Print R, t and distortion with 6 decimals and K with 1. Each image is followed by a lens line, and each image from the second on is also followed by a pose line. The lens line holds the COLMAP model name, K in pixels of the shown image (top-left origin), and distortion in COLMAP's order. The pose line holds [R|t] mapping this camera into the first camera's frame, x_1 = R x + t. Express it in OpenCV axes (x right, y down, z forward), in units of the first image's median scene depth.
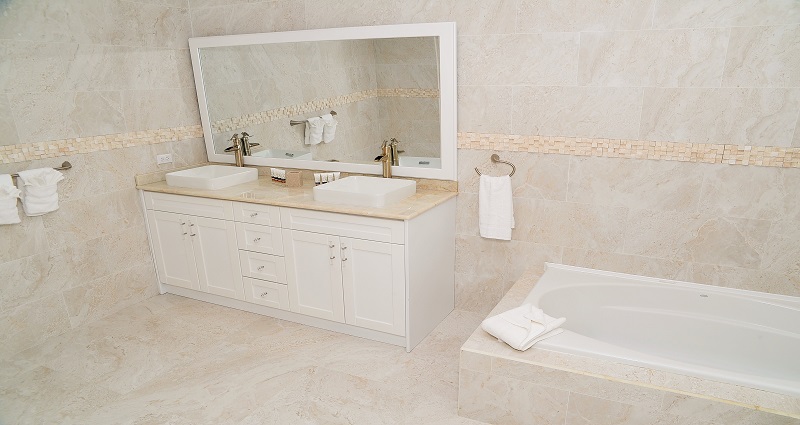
lens RADIAL K [[572.8, 0, 423.6], [0, 572.8, 212.6], [0, 0, 1]] dist [-0.148554, 0.139485]
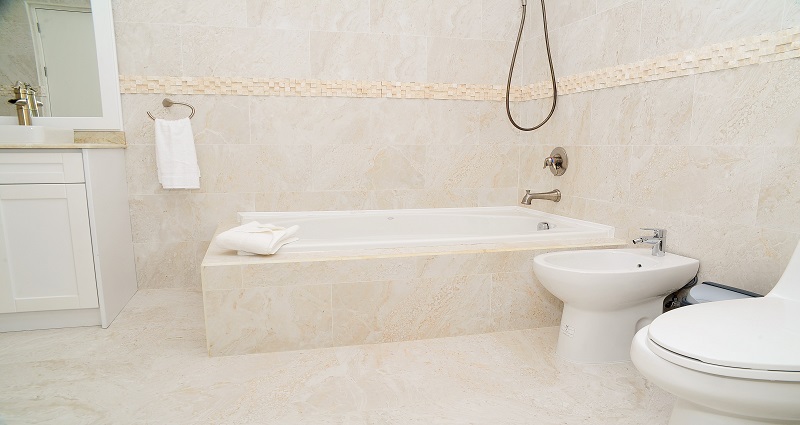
lens RADIAL K [[572.8, 0, 423.6], [0, 572.8, 212.6], [0, 0, 1]] dist [-0.148554, 0.139485]
pose [[0.716689, -0.086493, 0.692009, -0.219060], [0.224074, 0.968225, -0.111048, 0.273857], [-0.660415, 0.234648, 0.713296, 0.154163]]
